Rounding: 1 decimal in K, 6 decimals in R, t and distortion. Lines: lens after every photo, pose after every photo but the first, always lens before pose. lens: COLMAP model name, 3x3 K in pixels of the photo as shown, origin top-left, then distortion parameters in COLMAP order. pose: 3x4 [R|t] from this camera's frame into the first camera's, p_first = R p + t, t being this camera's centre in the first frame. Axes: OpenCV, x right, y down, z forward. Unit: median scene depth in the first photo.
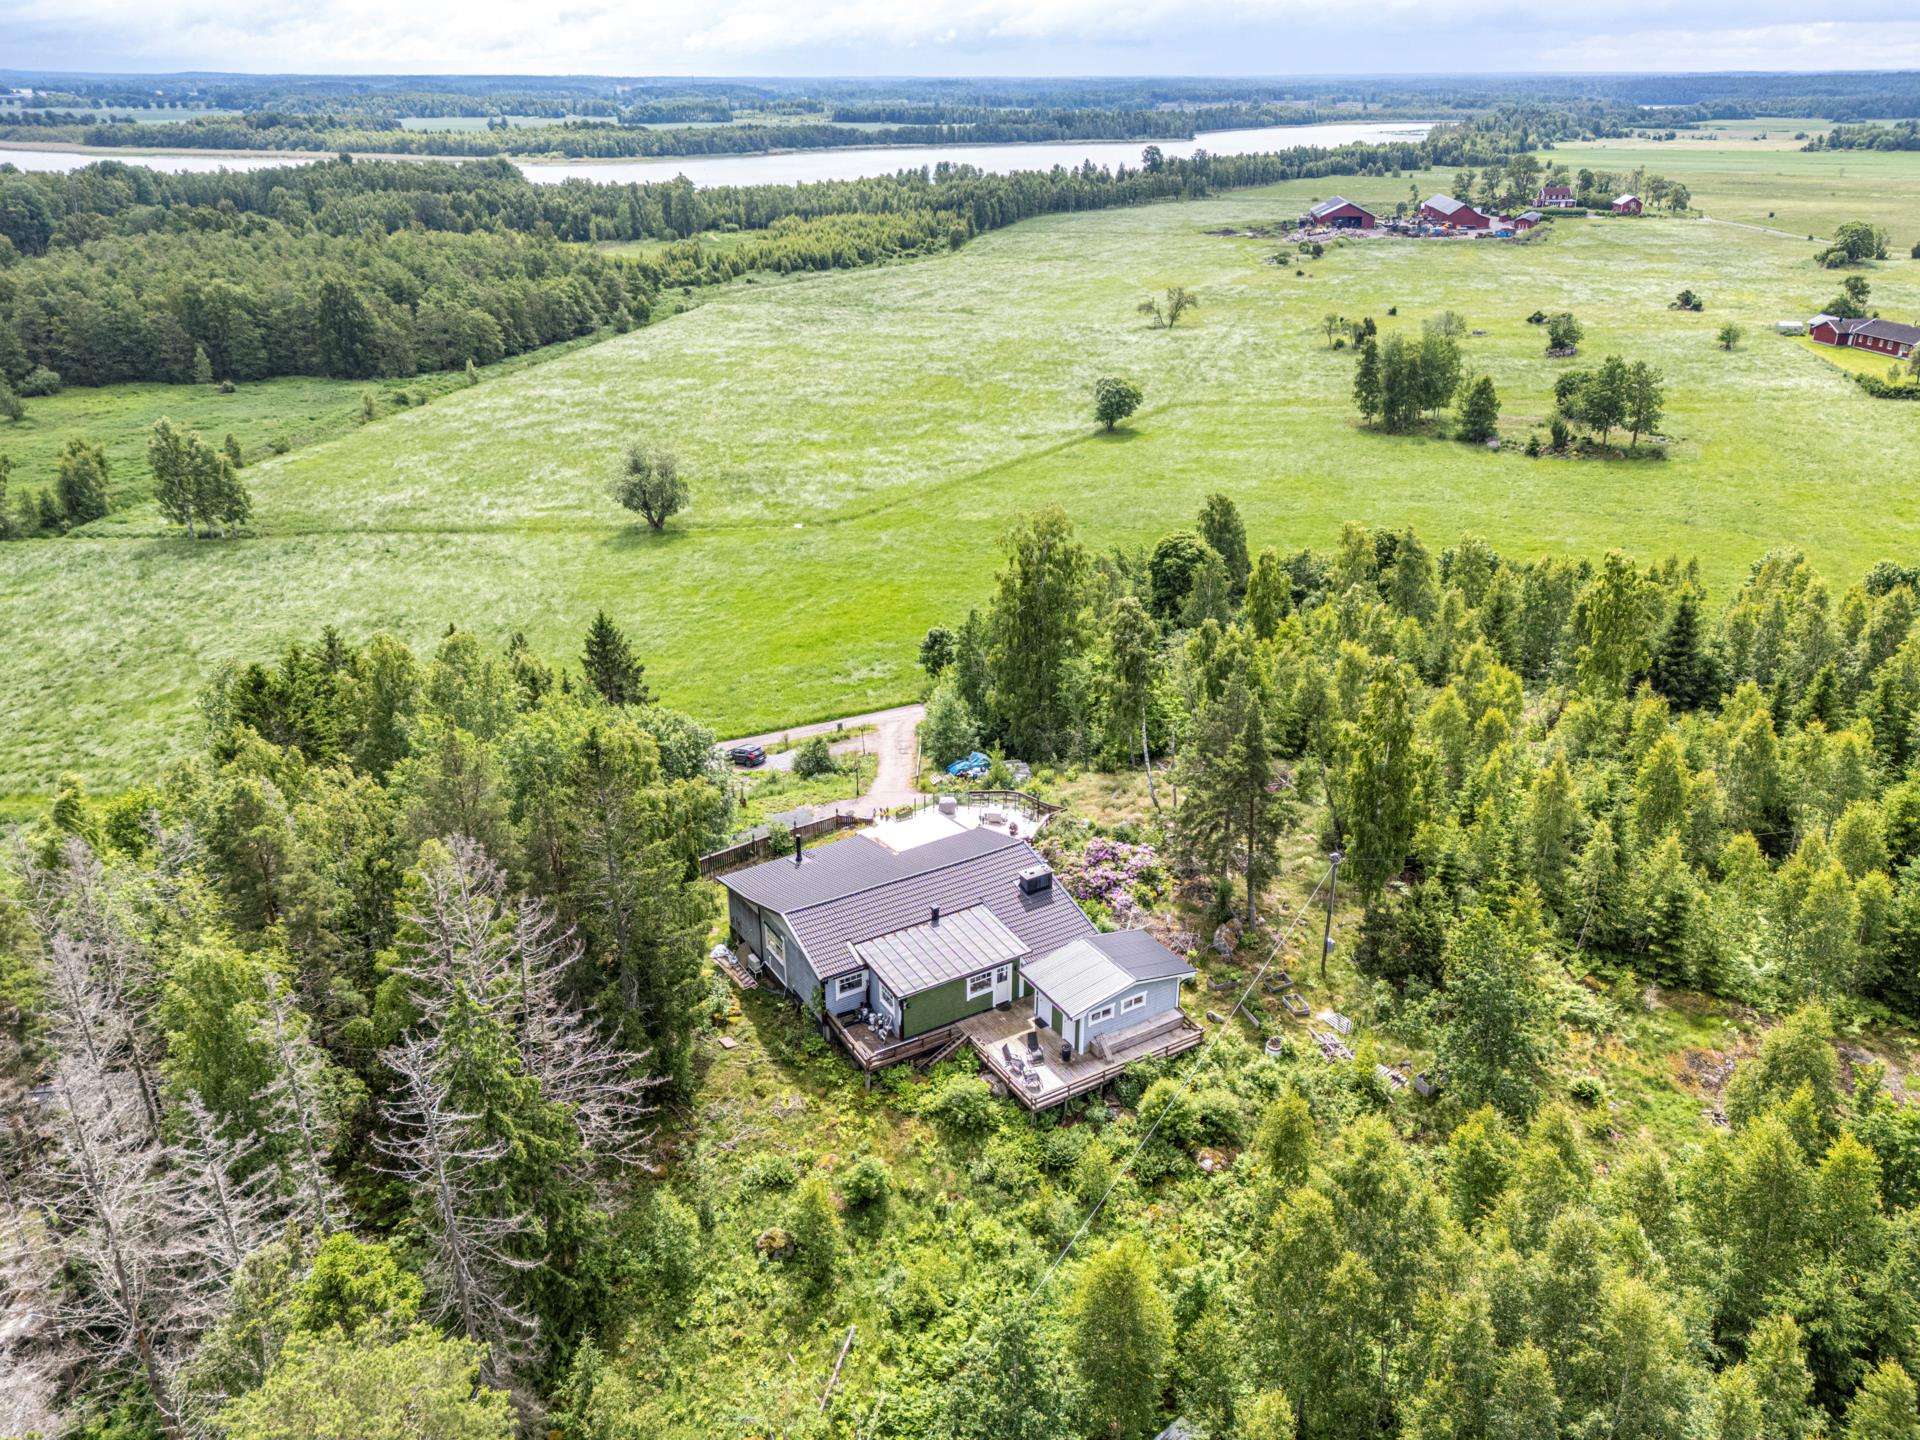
lens RADIAL K [[1408.8, 0, 960.0], [0, 1408.8, 720.0], [0, 0, 1]] dist [0.089062, -0.109760]
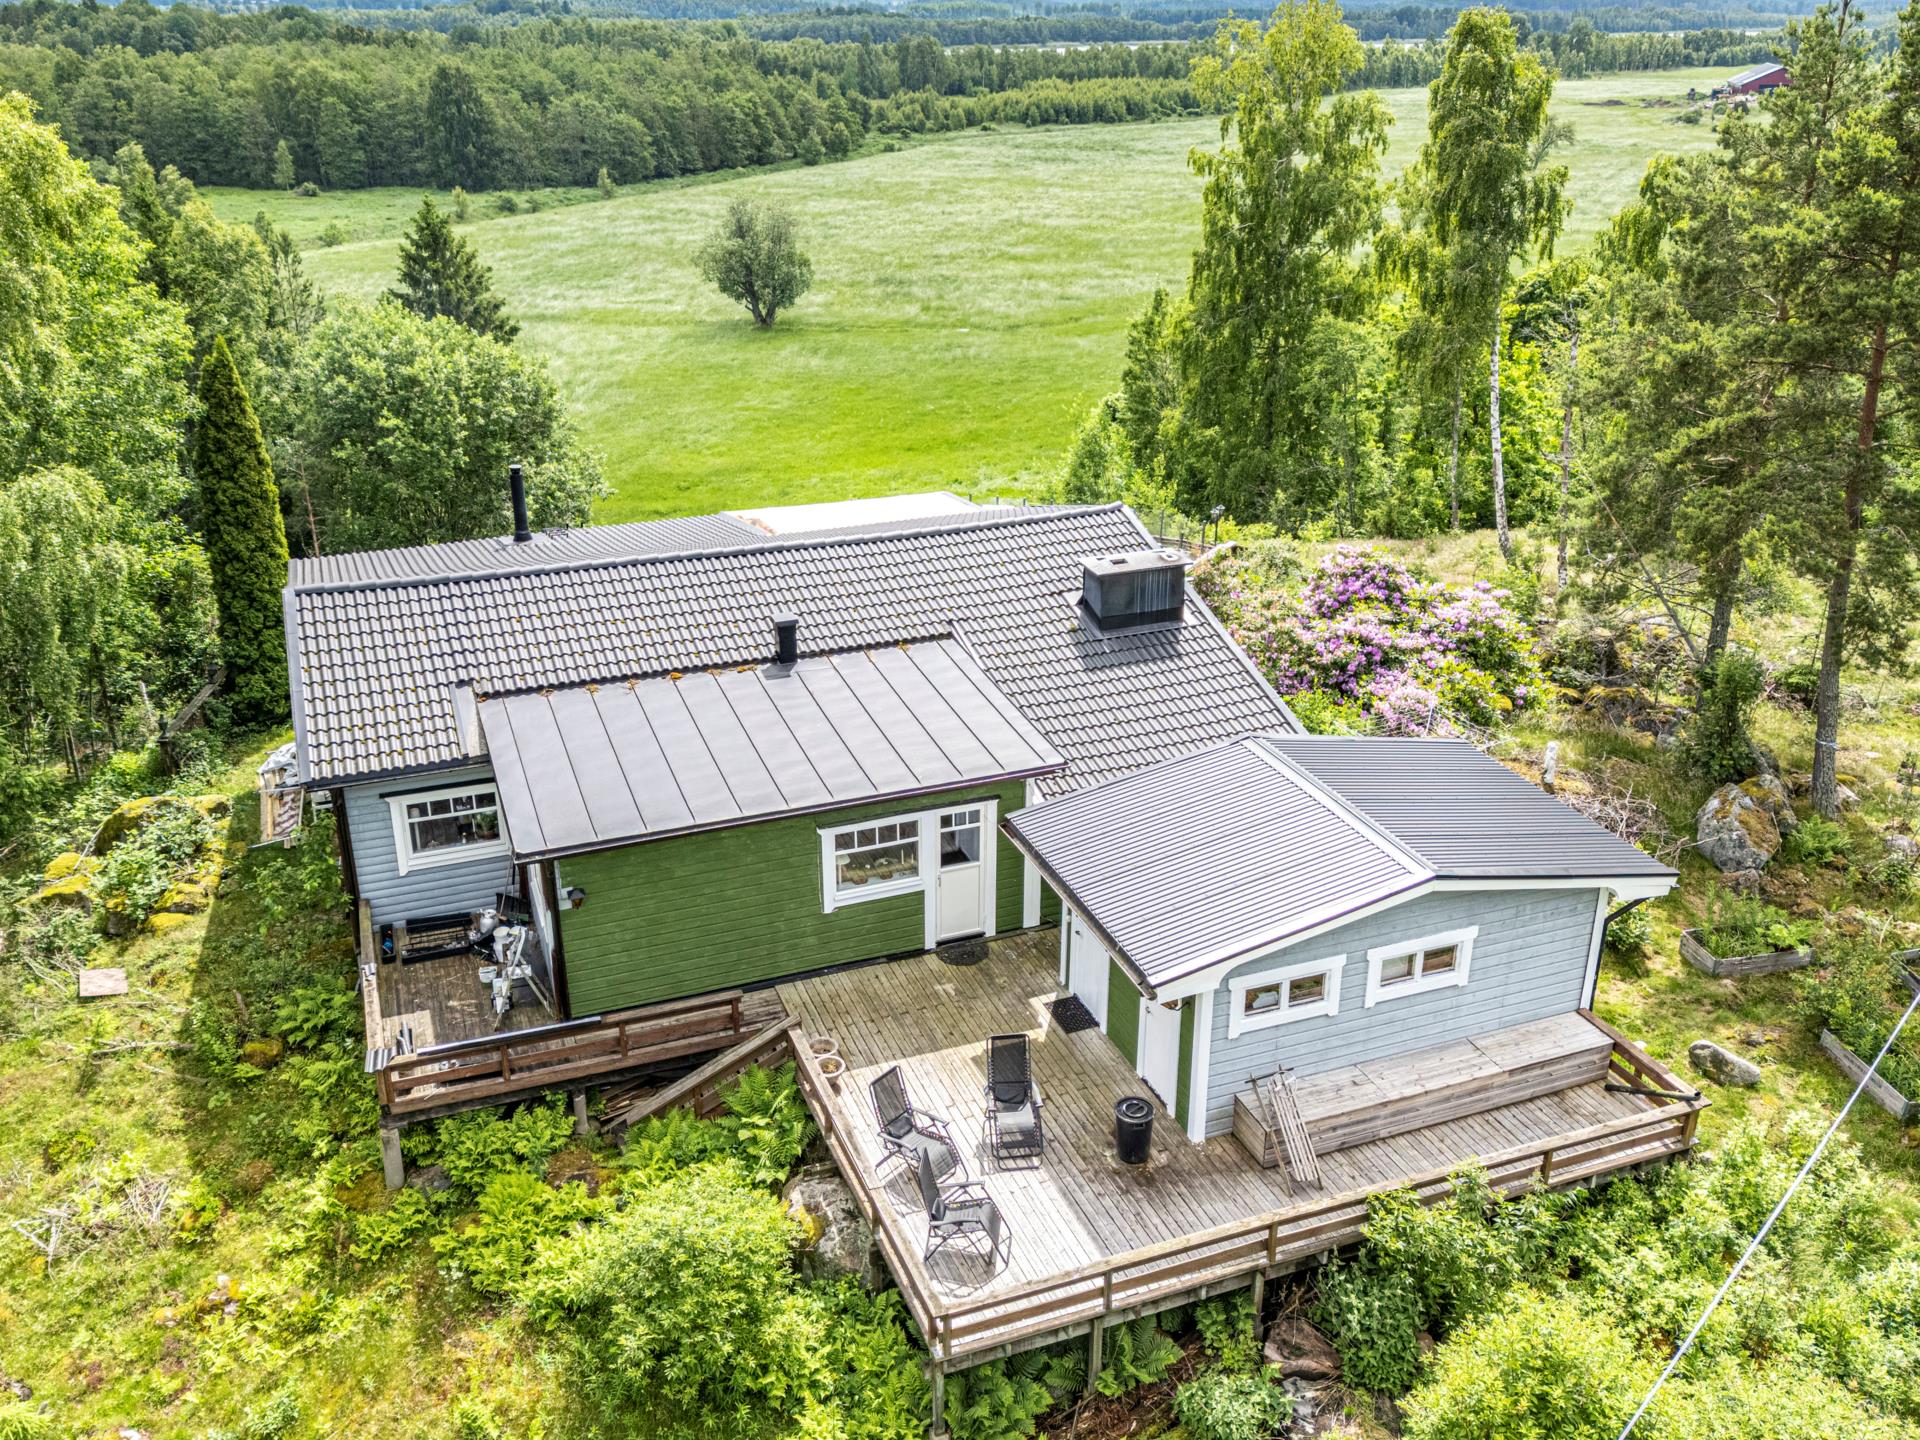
lens RADIAL K [[1656.2, 0, 960.0], [0, 1656.2, 720.0], [0, 0, 1]] dist [0.049472, -0.008367]
pose [[0.985058, 0.071822, -0.156534, 0.081460], [-0.071444, 0.997412, 0.008046, 0.153327], [0.156707, 0.003257, 0.987640, 0.664950]]
